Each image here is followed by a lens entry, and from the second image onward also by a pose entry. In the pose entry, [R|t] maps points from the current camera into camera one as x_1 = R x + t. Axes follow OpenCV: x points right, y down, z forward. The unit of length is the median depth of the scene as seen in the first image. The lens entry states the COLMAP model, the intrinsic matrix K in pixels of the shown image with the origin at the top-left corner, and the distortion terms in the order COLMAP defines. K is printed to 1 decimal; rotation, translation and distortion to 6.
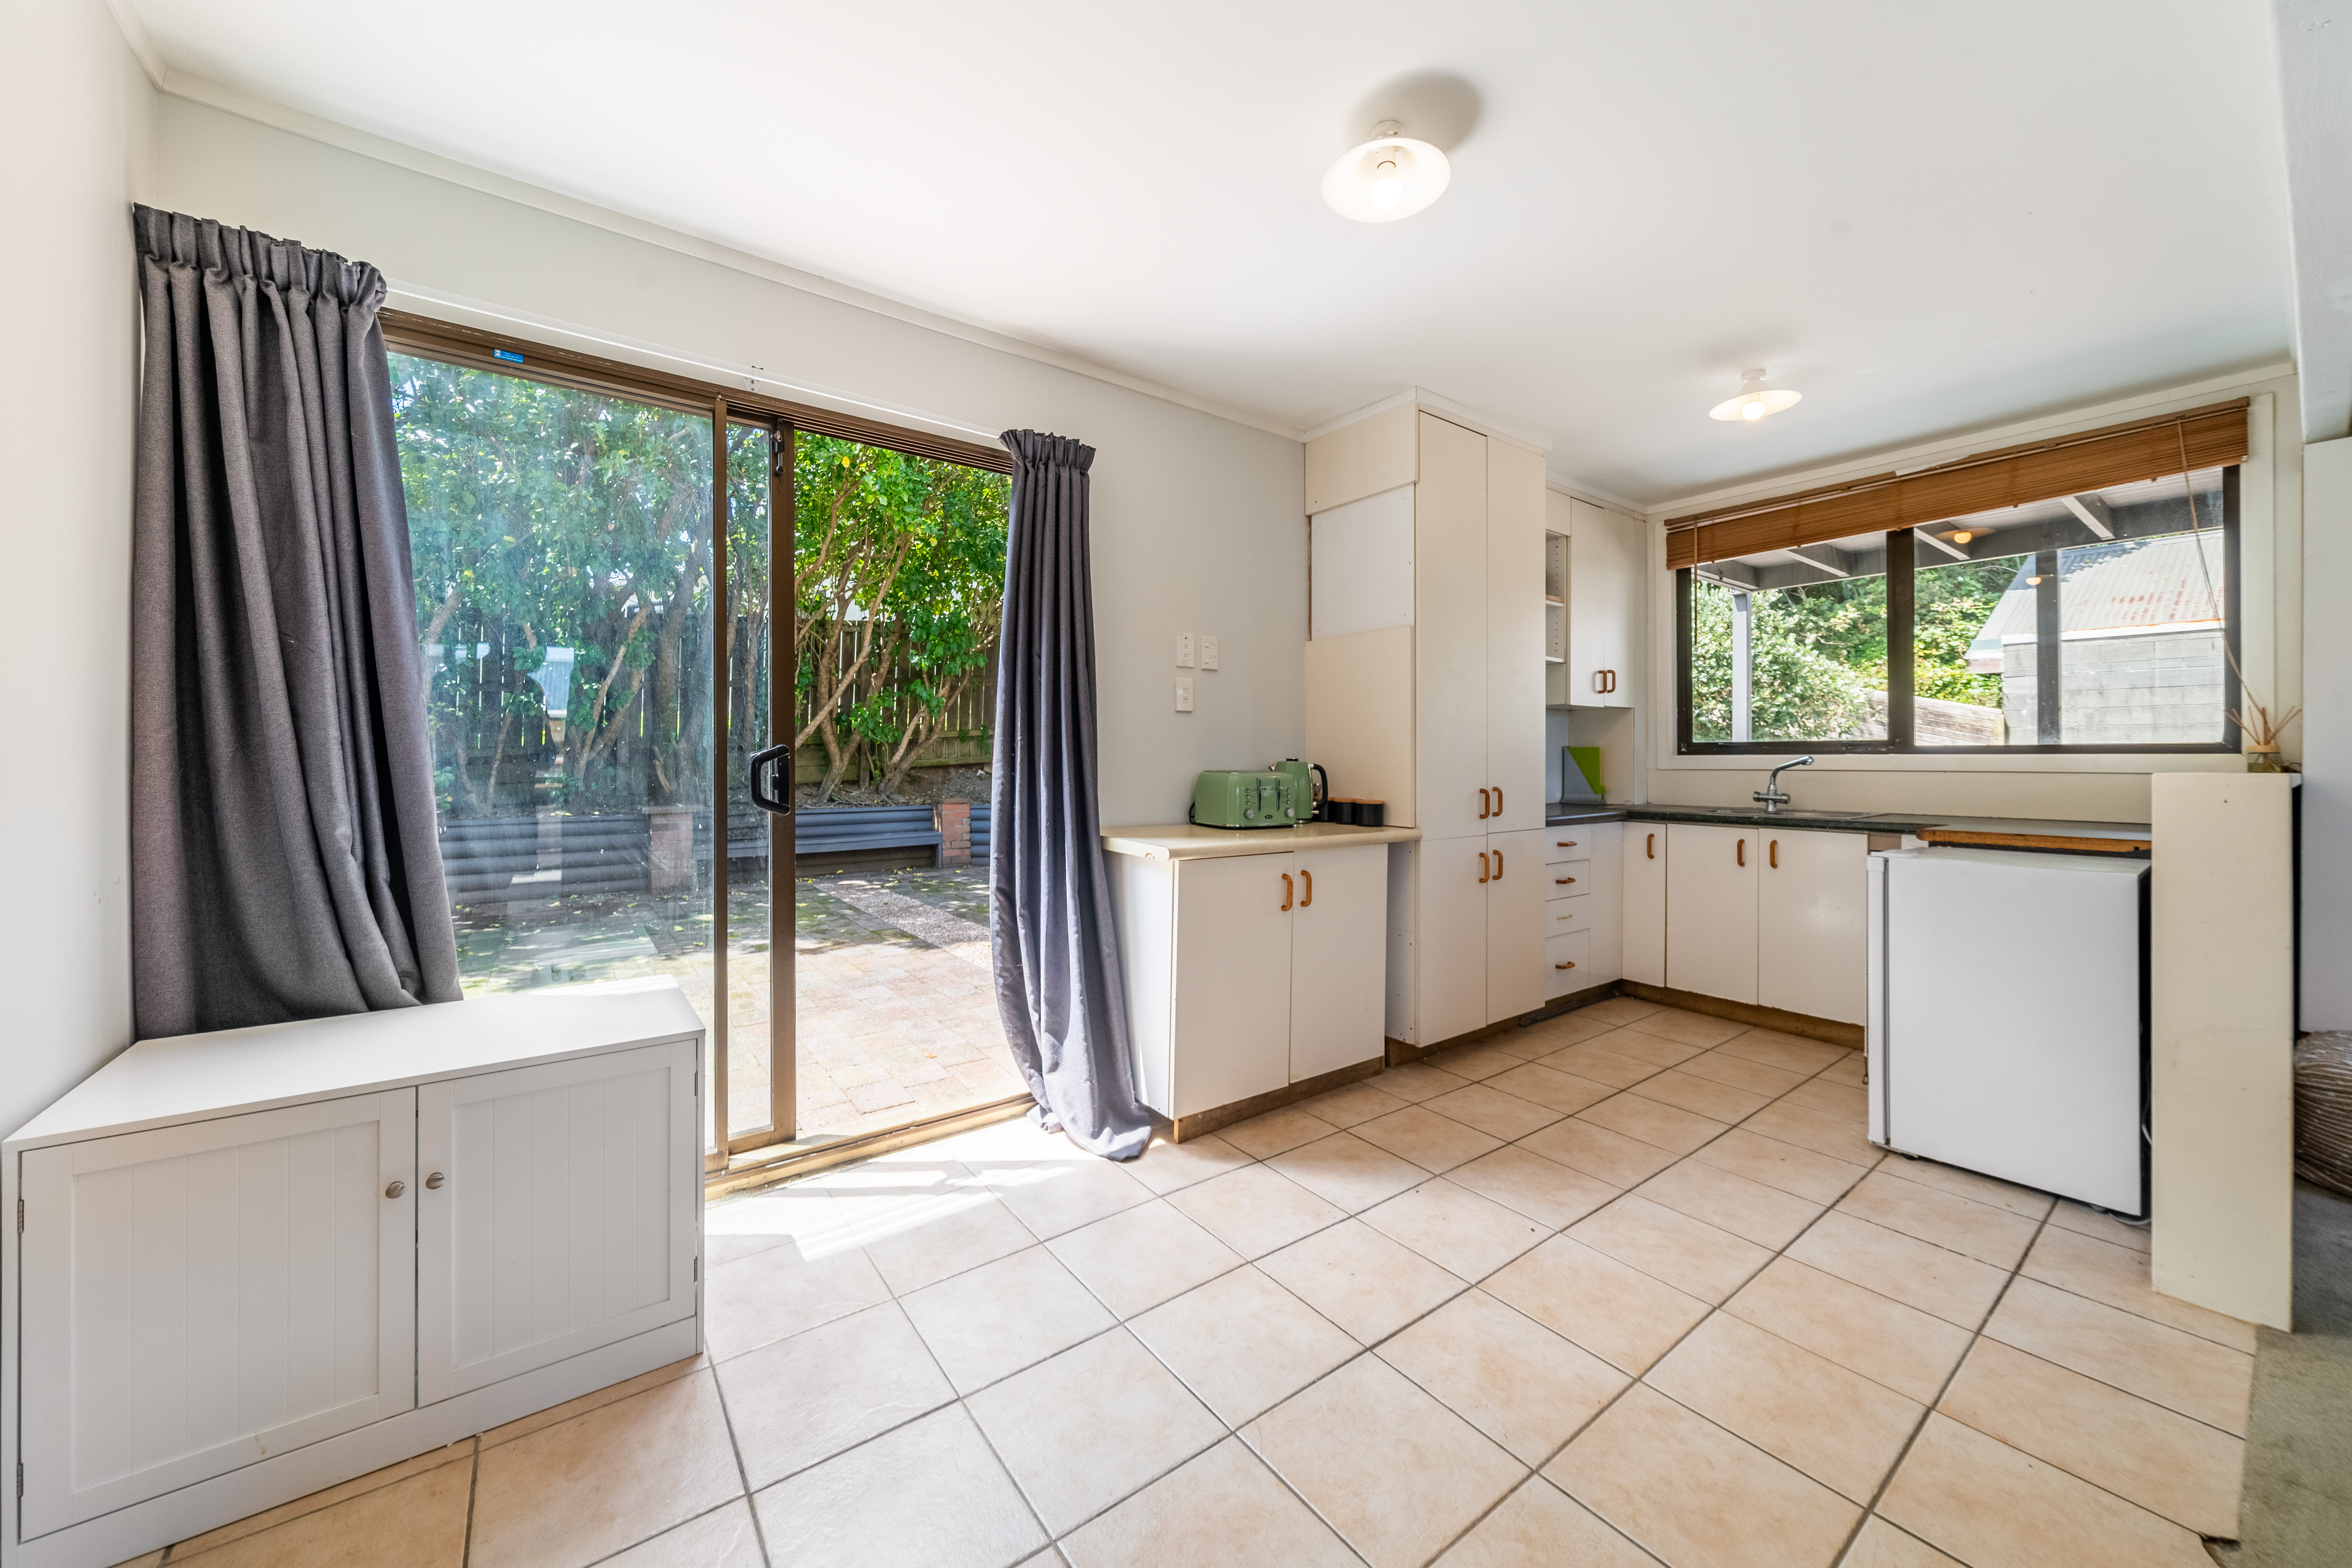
lens RADIAL K [[846.3, 0, 1178.5], [0, 846.3, 753.6], [0, 0, 1]] dist [0.001028, 0.000052]
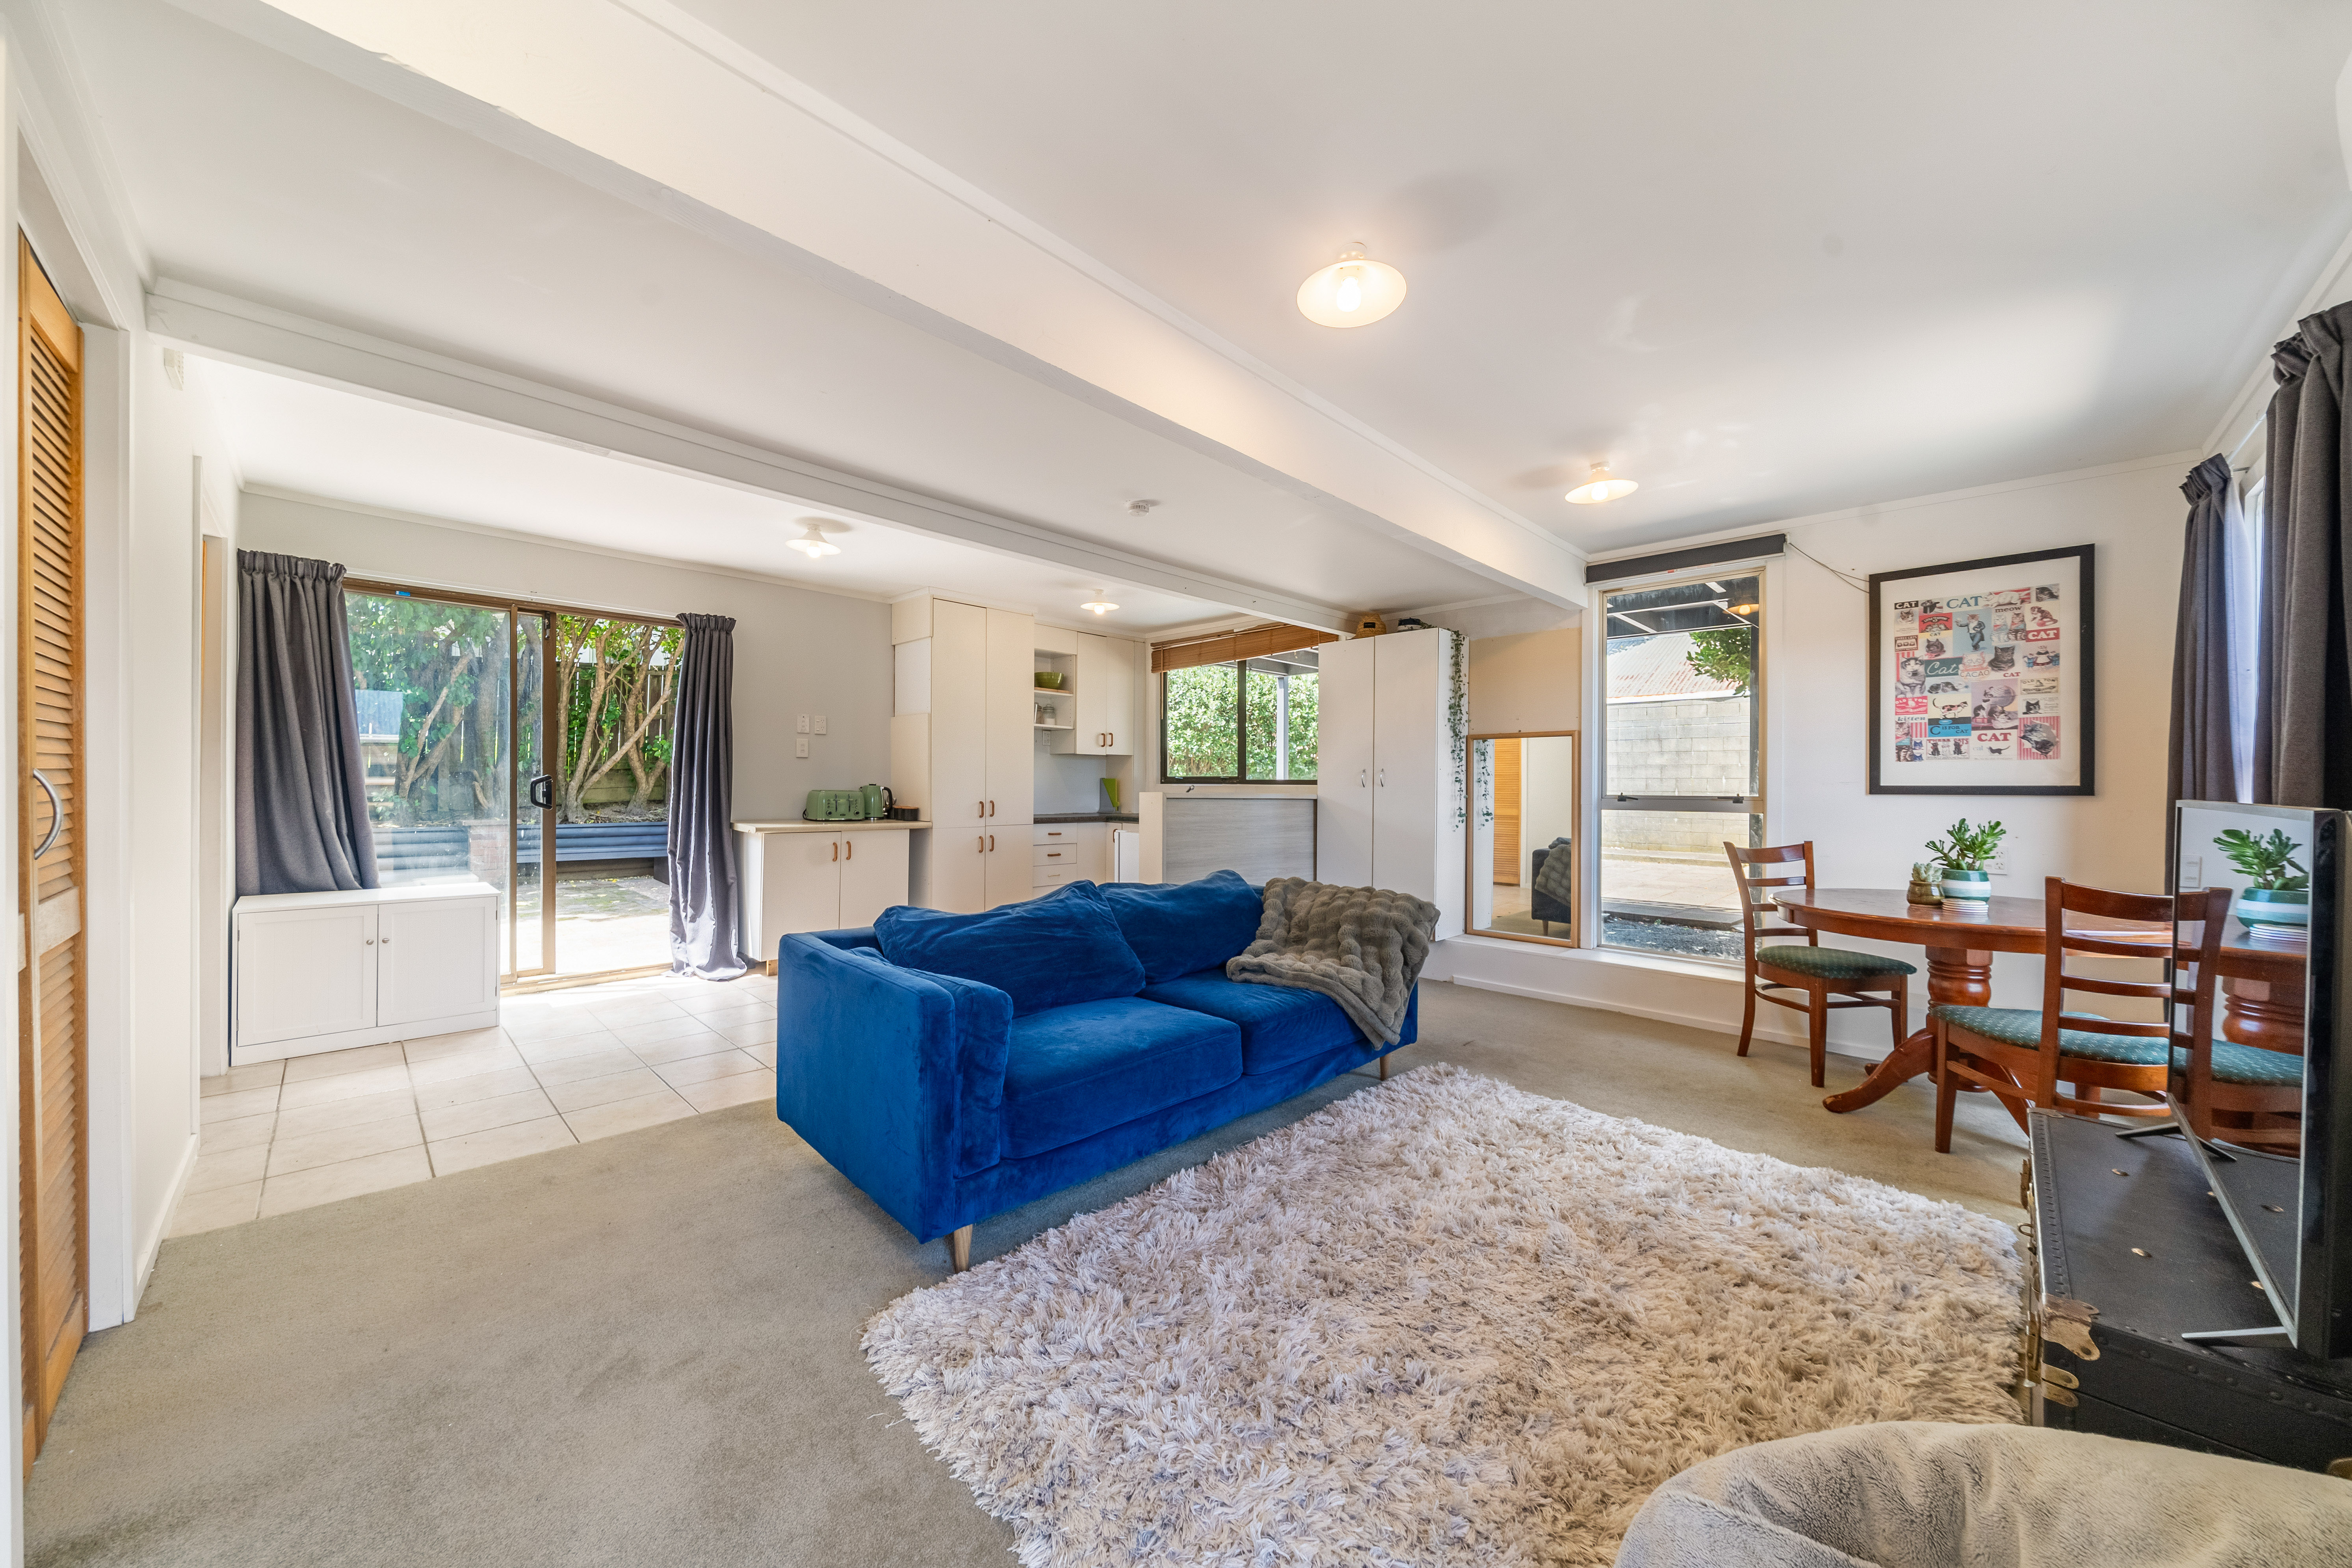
lens RADIAL K [[828.5, 0, 1176.0], [0, 828.5, 784.0], [0, 0, 1]] dist [-0.000246, 0.000013]
pose [[0.988430, 0.007788, 0.151476, 0.515477], [-0.008623, 0.999951, 0.004859, -0.008331], [-0.151431, -0.006109, 0.988449, -0.852507]]
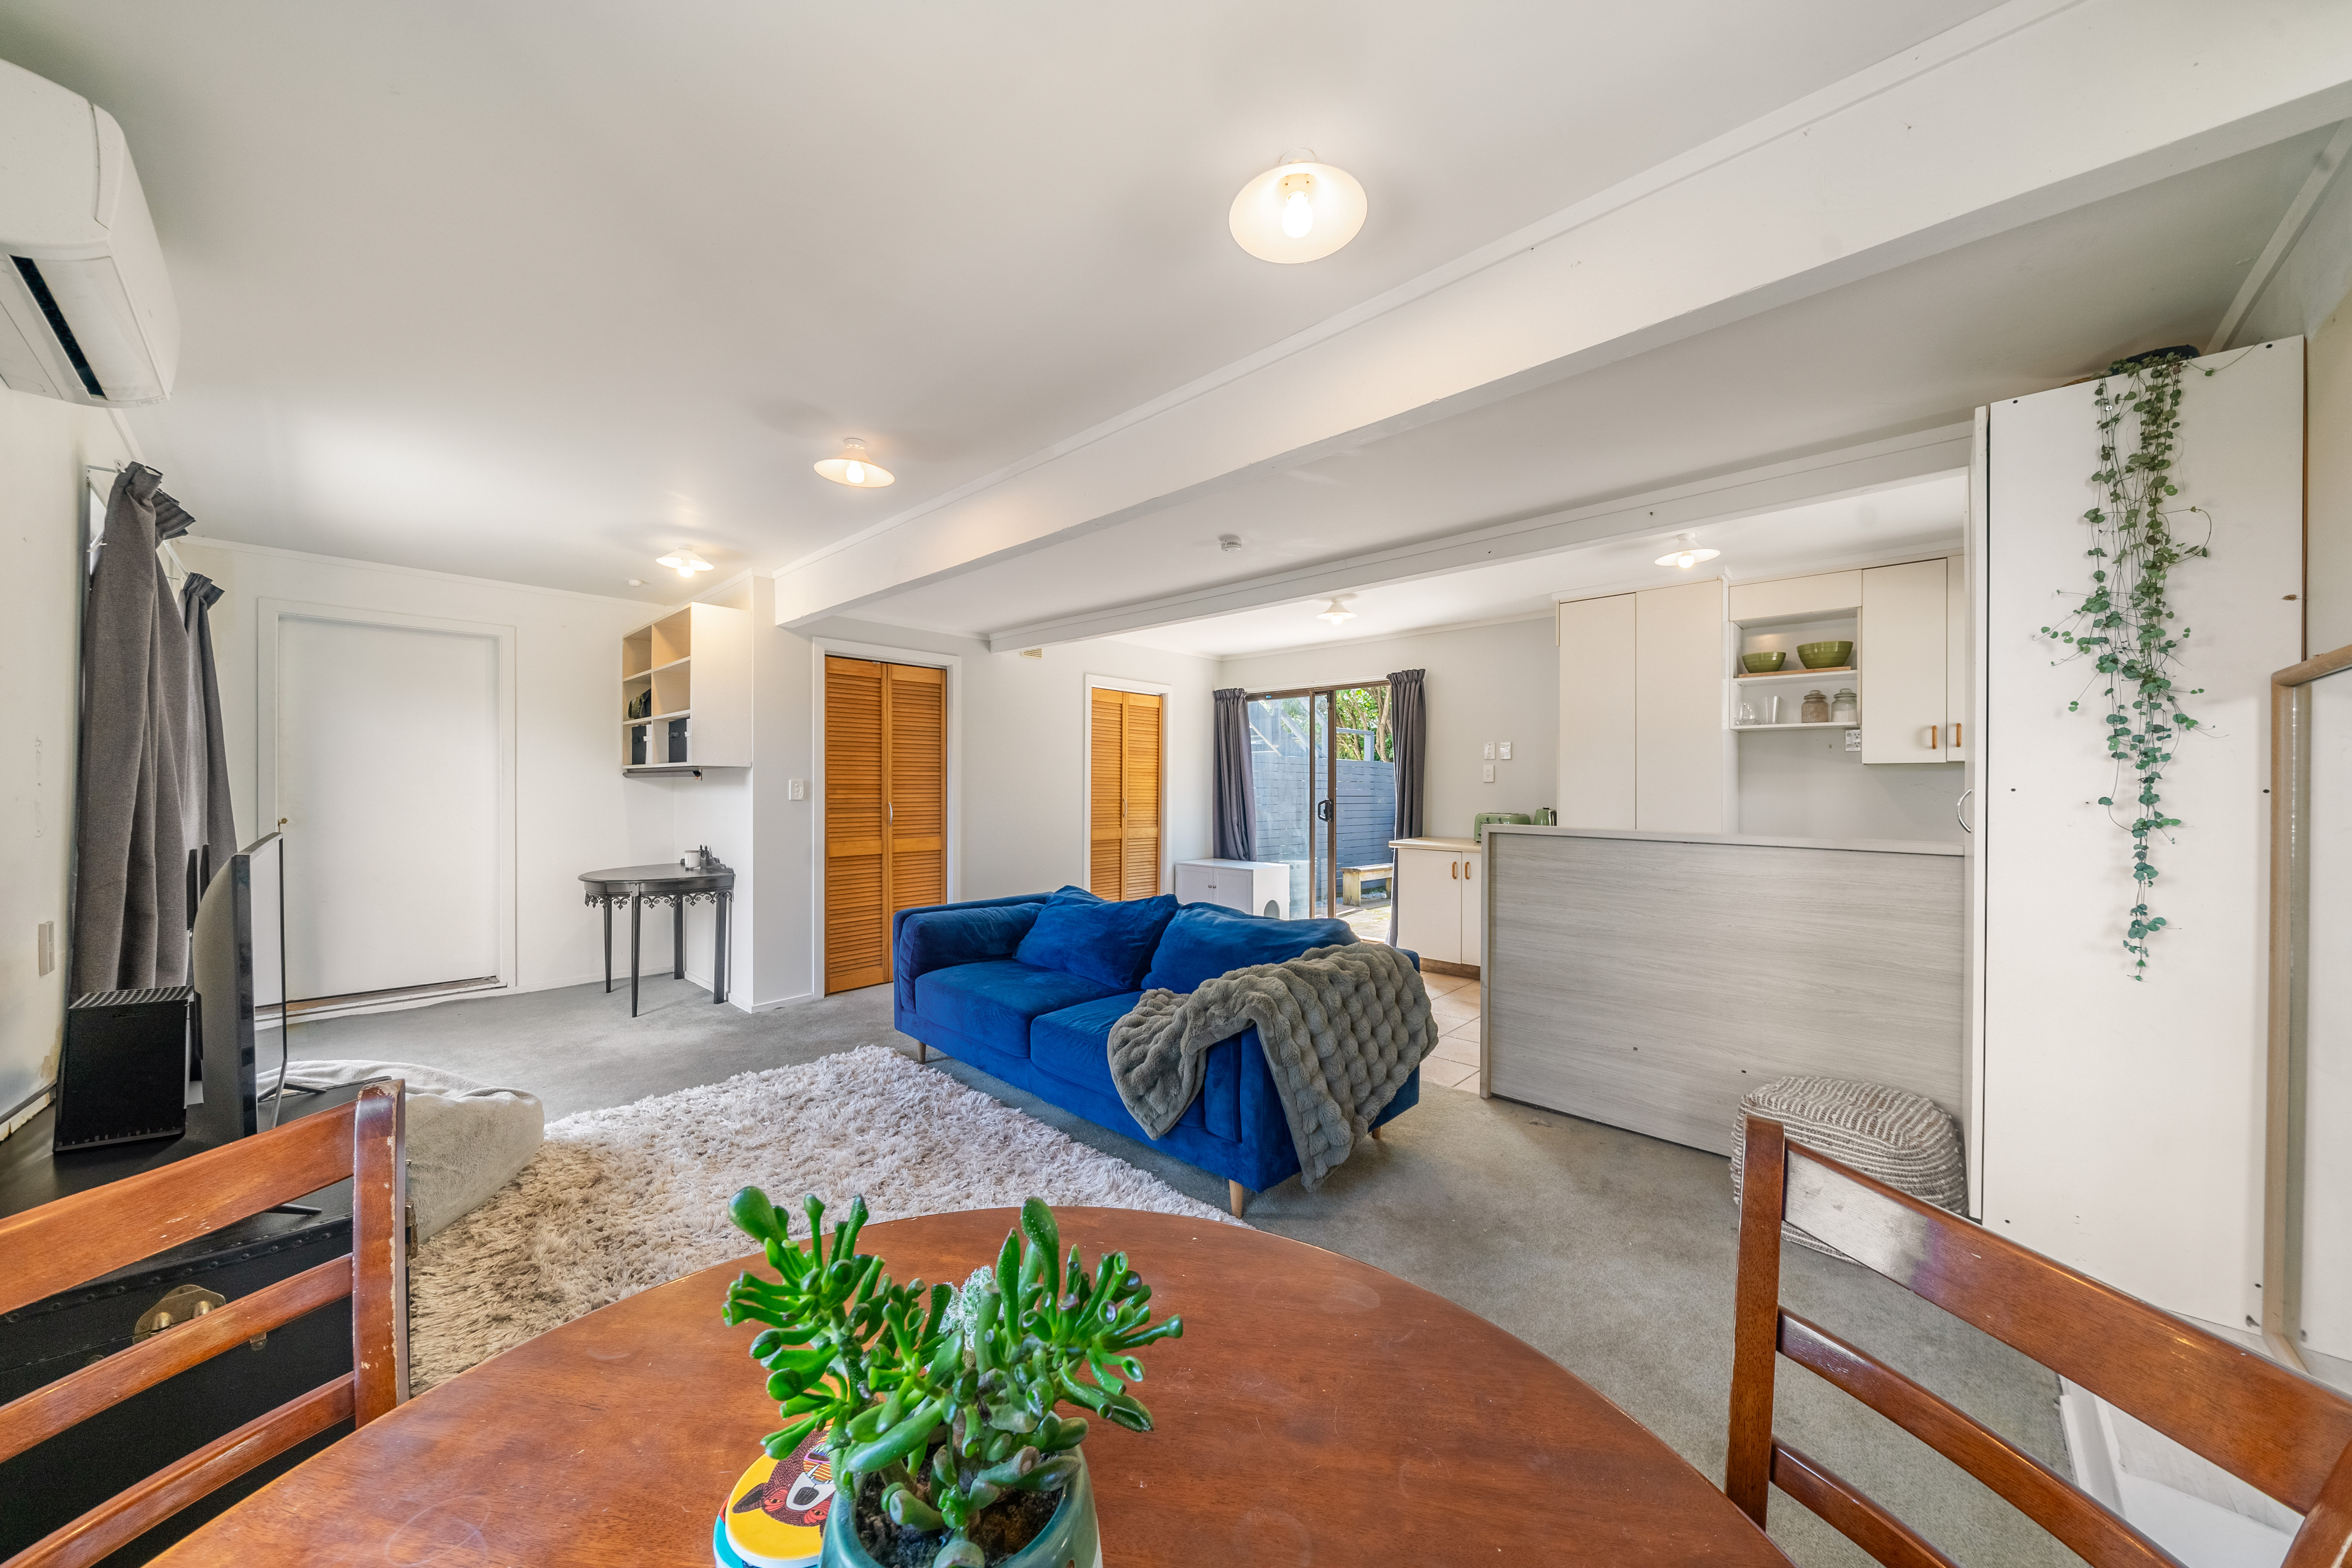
lens RADIAL K [[820.6, 0, 1188.8], [0, 820.6, 795.2], [0, 0, 1]] dist [0.000019, 0.000004]
pose [[0.180909, 0.003321, -0.983494, 1.712768], [-0.002587, 0.999992, 0.002901, -0.022045], [0.983496, 0.002020, 0.180916, -0.016222]]
